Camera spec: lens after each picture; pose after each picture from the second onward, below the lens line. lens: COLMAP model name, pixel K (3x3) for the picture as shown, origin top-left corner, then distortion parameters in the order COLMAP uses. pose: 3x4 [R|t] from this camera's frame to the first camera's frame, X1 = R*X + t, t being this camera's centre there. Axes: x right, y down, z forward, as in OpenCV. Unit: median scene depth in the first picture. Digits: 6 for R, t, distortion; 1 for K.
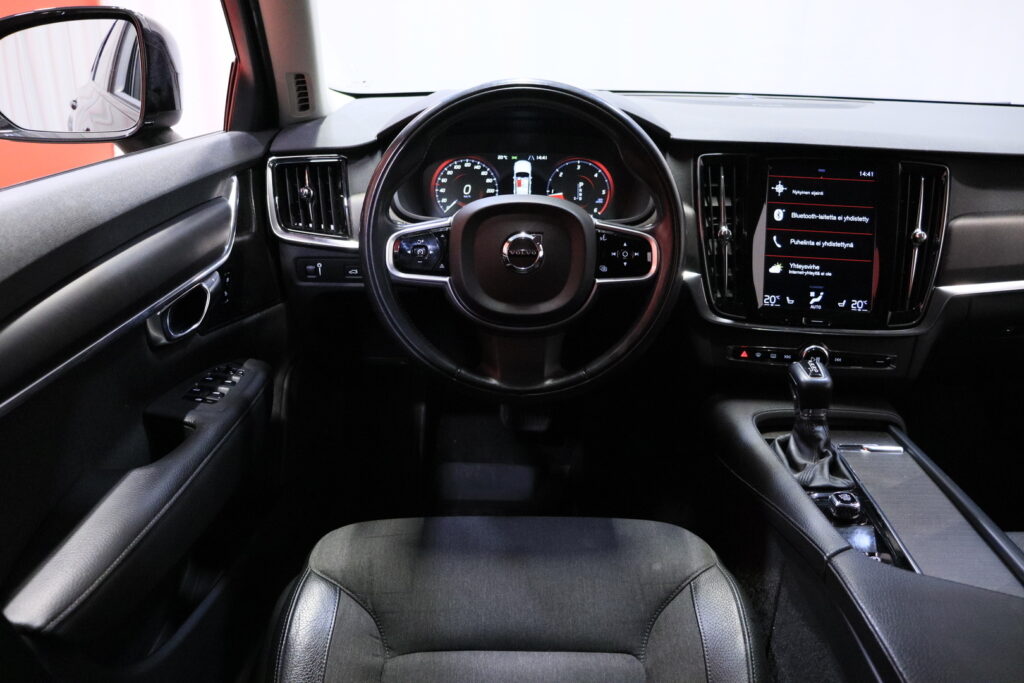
lens RADIAL K [[800.9, 0, 513.9], [0, 800.9, 359.6], [0, 0, 1]] dist [-0.177317, 0.136098]
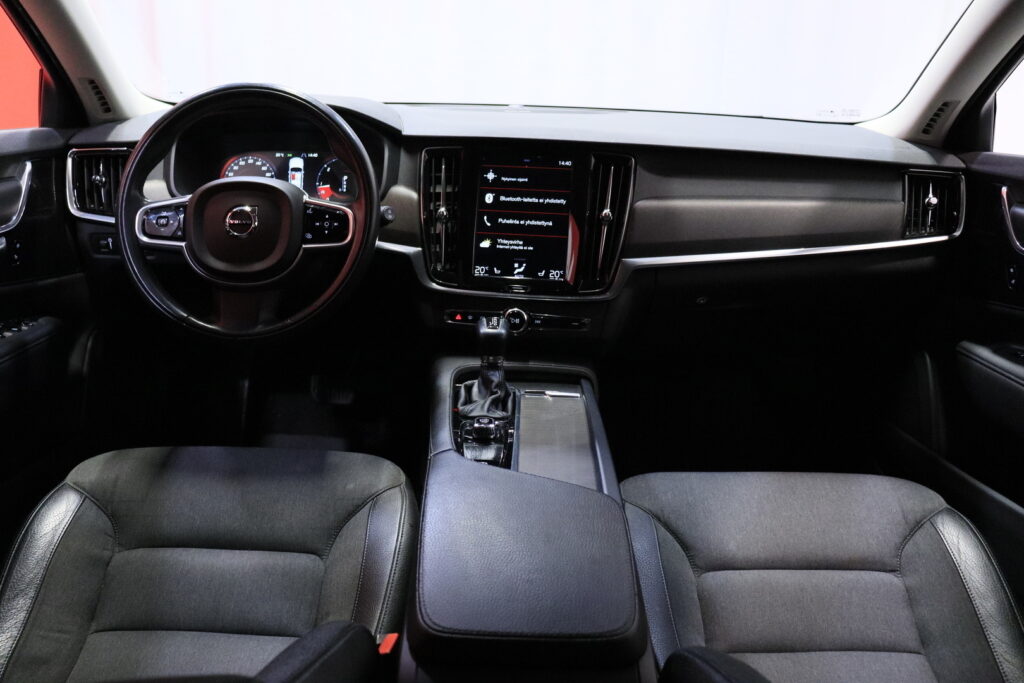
lens RADIAL K [[800.9, 0, 513.9], [0, 800.9, 359.6], [0, 0, 1]] dist [-0.177317, 0.136098]
pose [[0.999351, 0.013944, 0.033218, 0.340591], [-0.012458, 0.998929, -0.044551, 0.109001], [-0.033804, 0.044108, 0.998455, -0.178674]]
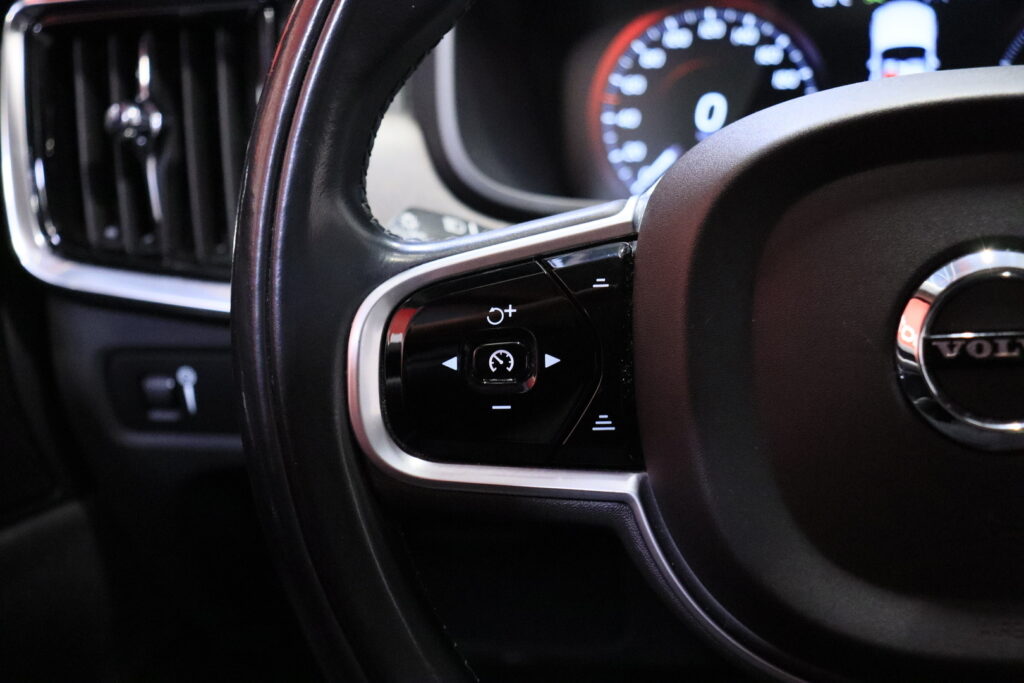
lens RADIAL K [[1342.4, 0, 512.0], [0, 1342.4, 341.5], [0, 0, 1]] dist [0.026482, 0.035578]
pose [[0.981453, -0.007339, -0.191561, -0.041187], [-0.011192, 0.995369, -0.095478, -0.090906], [0.191374, 0.095851, 0.976826, 0.573187]]
